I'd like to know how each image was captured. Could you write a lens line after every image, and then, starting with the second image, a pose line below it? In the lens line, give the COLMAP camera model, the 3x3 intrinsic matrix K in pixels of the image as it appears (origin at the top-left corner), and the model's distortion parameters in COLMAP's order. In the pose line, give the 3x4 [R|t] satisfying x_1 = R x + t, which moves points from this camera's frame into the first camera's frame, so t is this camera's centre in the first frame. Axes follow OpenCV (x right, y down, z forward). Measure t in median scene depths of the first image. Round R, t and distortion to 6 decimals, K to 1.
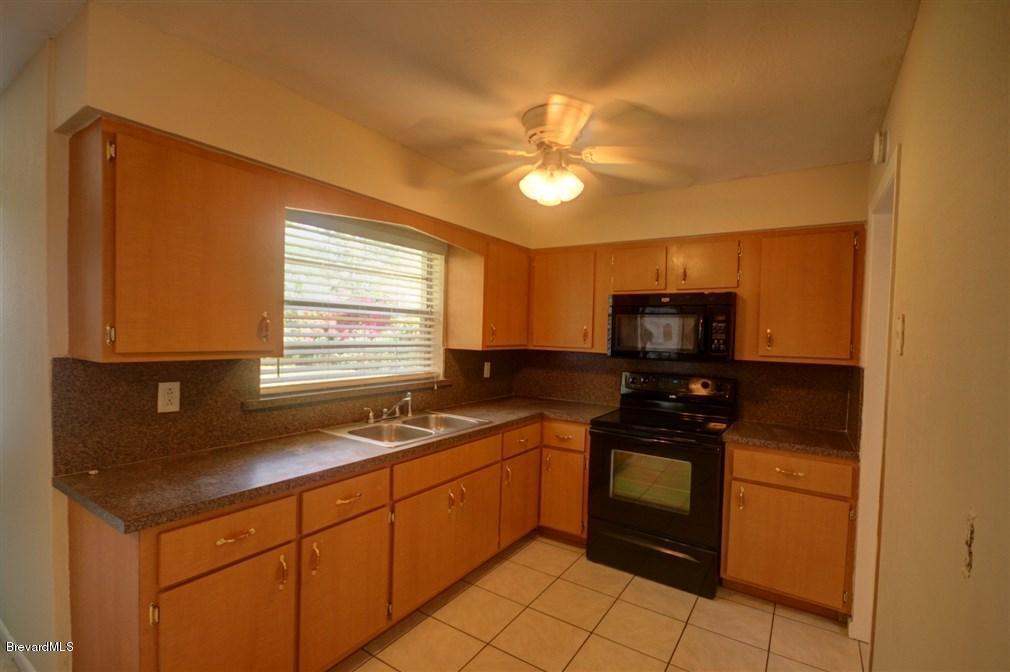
lens RADIAL K [[466.4, 0, 501.5], [0, 466.4, 347.2], [0, 0, 1]] dist [0.002943, -0.008868]
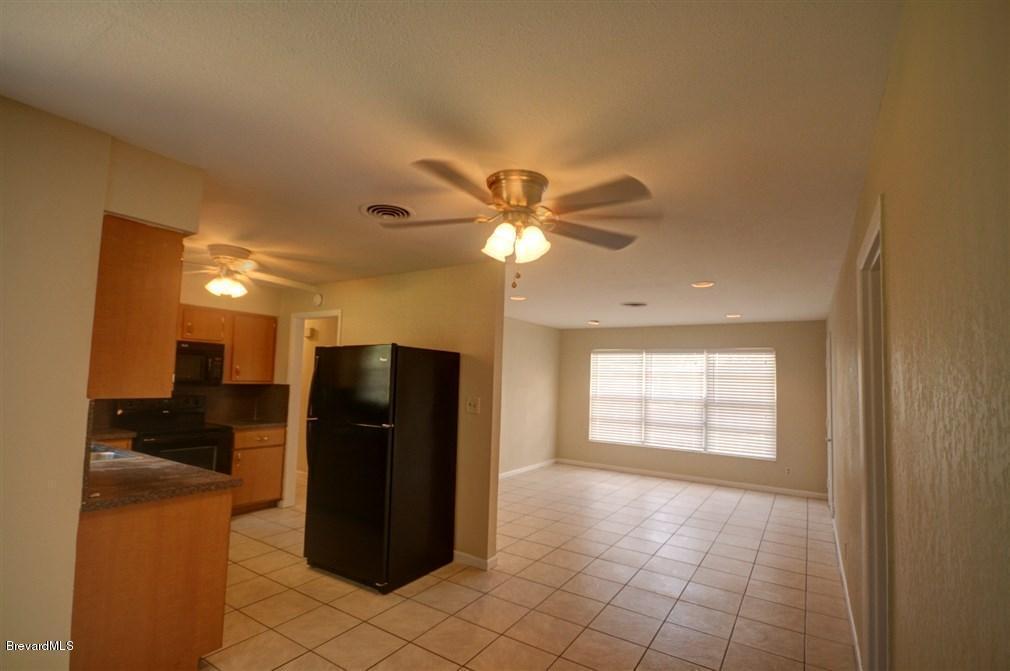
lens RADIAL K [[466.4, 0, 501.5], [0, 466.4, 346.7], [0, 0, 1]] dist [0.002943, -0.008868]
pose [[-0.000188, 0.042337, 0.999103, -1.292292], [0.001002, 0.999103, -0.042337, -0.037164], [-0.999999, 0.000993, -0.000230, -0.024910]]
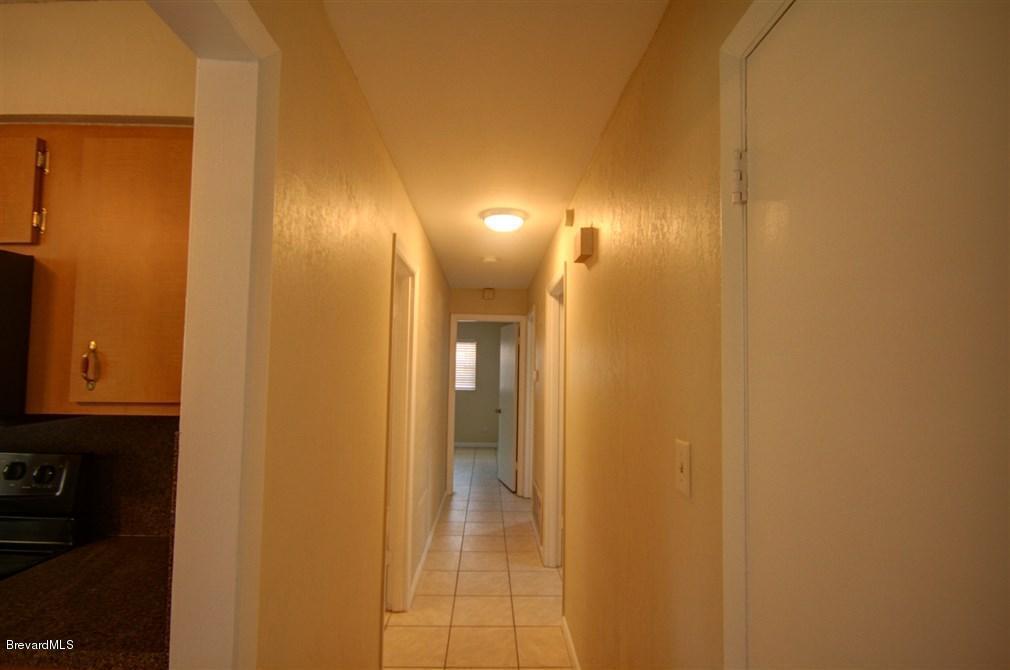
lens RADIAL K [[466.4, 0, 501.5], [0, 466.4, 346.2], [0, 0, 1]] dist [0.002943, -0.008868]
pose [[0.819363, 0.016243, 0.573045, 0.660467], [0.018970, 0.998283, -0.055422, -0.002408], [-0.572961, 0.056281, 0.817648, 0.438458]]
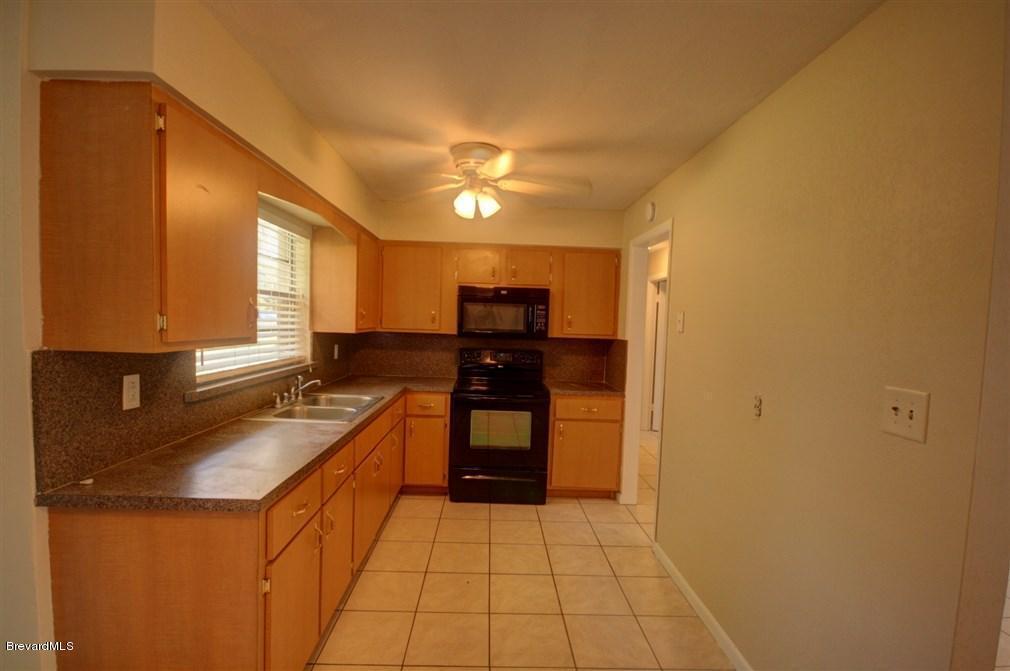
lens RADIAL K [[466.4, 0, 501.5], [0, 466.4, 346.7], [0, 0, 1]] dist [0.002943, -0.008868]
pose [[0.822418, -0.031801, 0.567994, -0.450582], [0.008284, 0.999000, 0.043938, -0.007885], [-0.568823, -0.031431, 0.821859, -0.085078]]
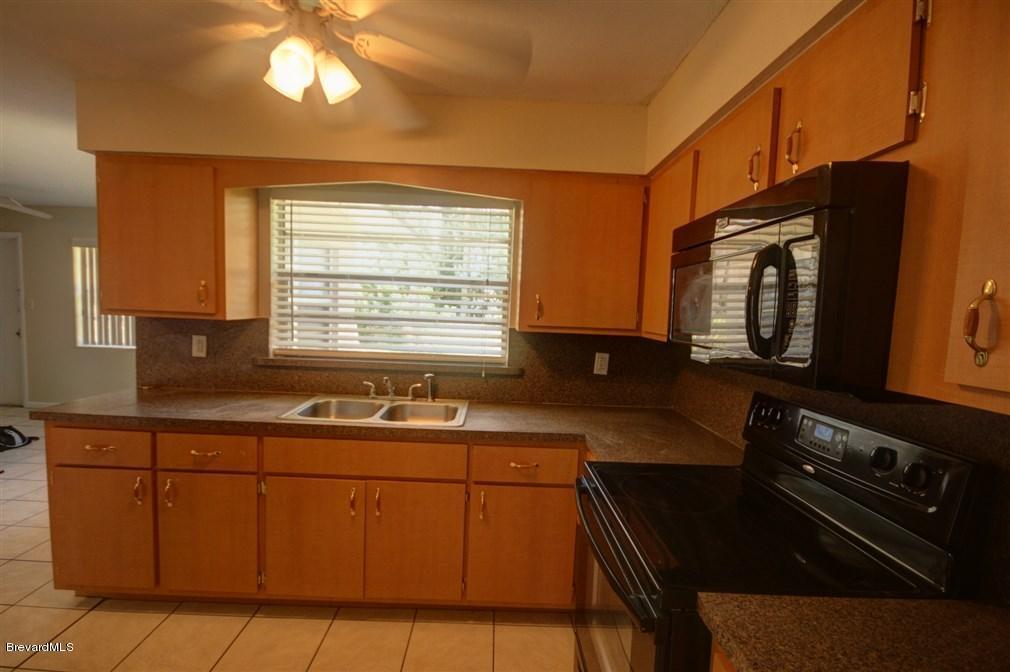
lens RADIAL K [[466.4, 0, 501.5], [0, 466.4, 347.2], [0, 0, 1]] dist [0.002943, -0.008868]
pose [[0.563652, 0.068299, -0.823184, 0.653516], [-0.053687, 0.997498, 0.046001, -0.000668], [0.824266, 0.018266, 0.565908, 0.678112]]
